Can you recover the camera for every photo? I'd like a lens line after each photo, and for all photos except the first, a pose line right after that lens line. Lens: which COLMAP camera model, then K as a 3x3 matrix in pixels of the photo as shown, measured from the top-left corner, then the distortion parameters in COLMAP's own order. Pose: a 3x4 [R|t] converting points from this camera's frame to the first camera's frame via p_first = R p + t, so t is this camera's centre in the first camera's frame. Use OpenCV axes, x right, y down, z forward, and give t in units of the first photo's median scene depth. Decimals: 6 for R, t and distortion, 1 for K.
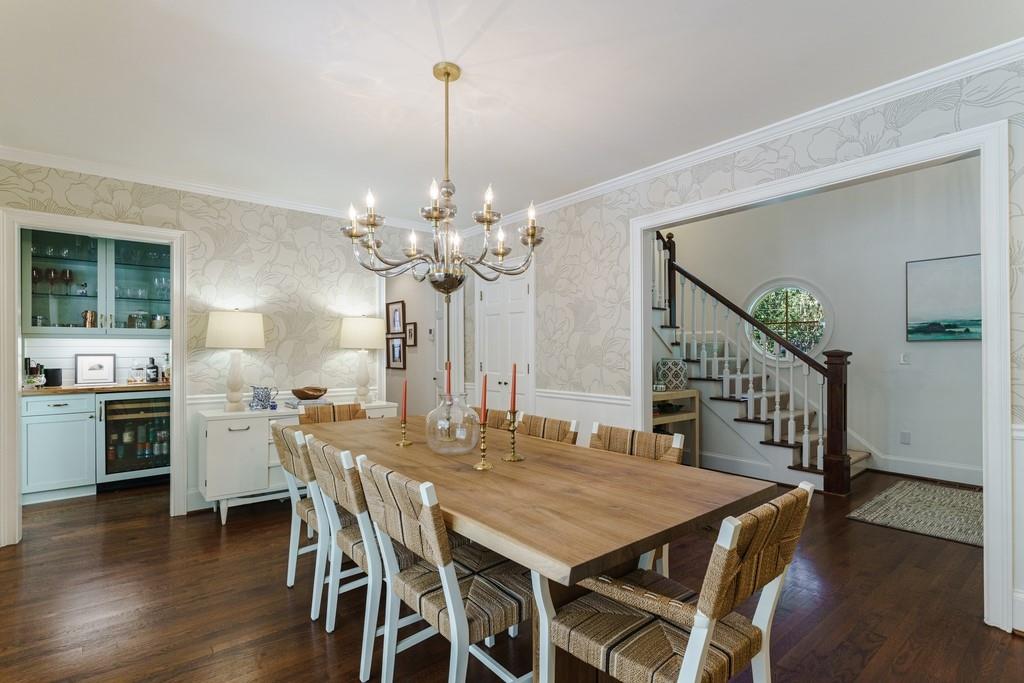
lens RADIAL K [[491.1, 0, 527.1], [0, 491.1, 347.5], [0, 0, 1]] dist [-0.005637, 0.000773]
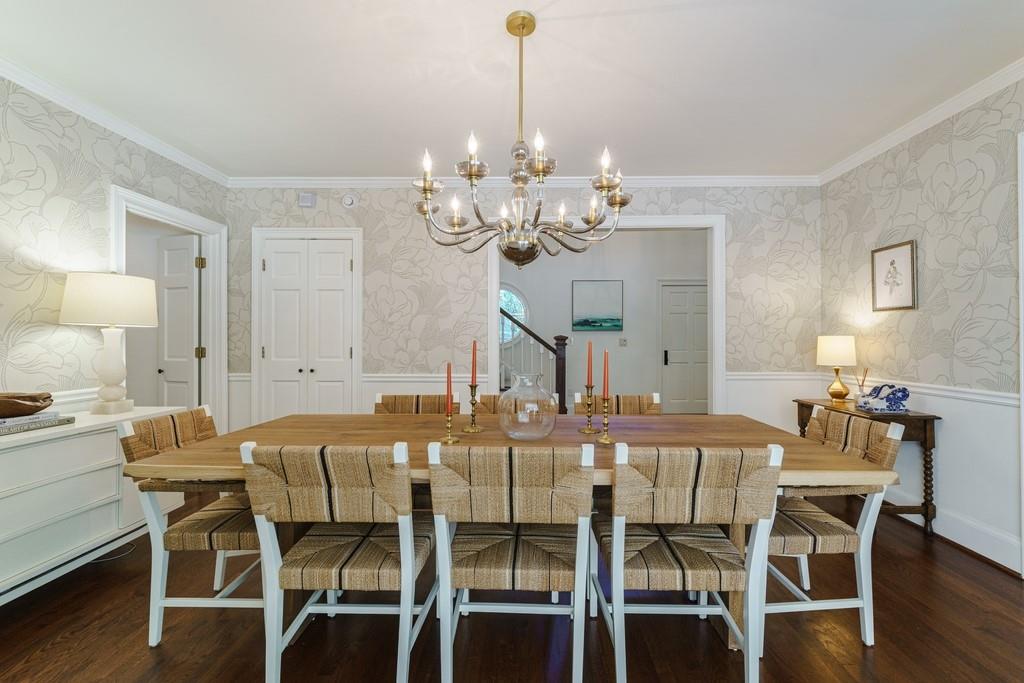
lens RADIAL K [[427.9, 0, 517.2], [0, 427.9, 335.6], [0, 0, 1]] dist [-0.004140, 0.000242]
pose [[0.652734, 0.010145, 0.757519, -0.430750], [-0.009463, 0.999942, -0.005237, 0.013586], [-0.757528, -0.003750, 0.652792, 0.267904]]
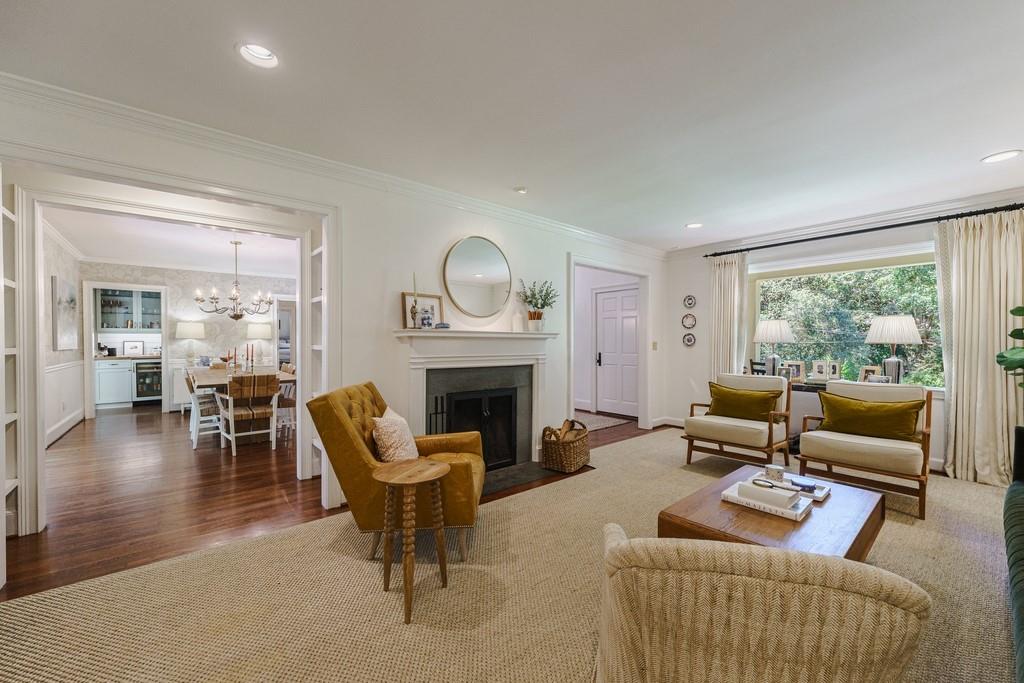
lens RADIAL K [[393.2, 0, 512.5], [0, 393.2, 342.9], [0, 0, 1]] dist [-0.003106, -0.000107]
pose [[0.999974, 0.002888, -0.006567, 0.507452], [-0.002781, 0.999863, 0.016345, -0.006976], [0.006613, -0.016327, 0.999845, -0.447626]]
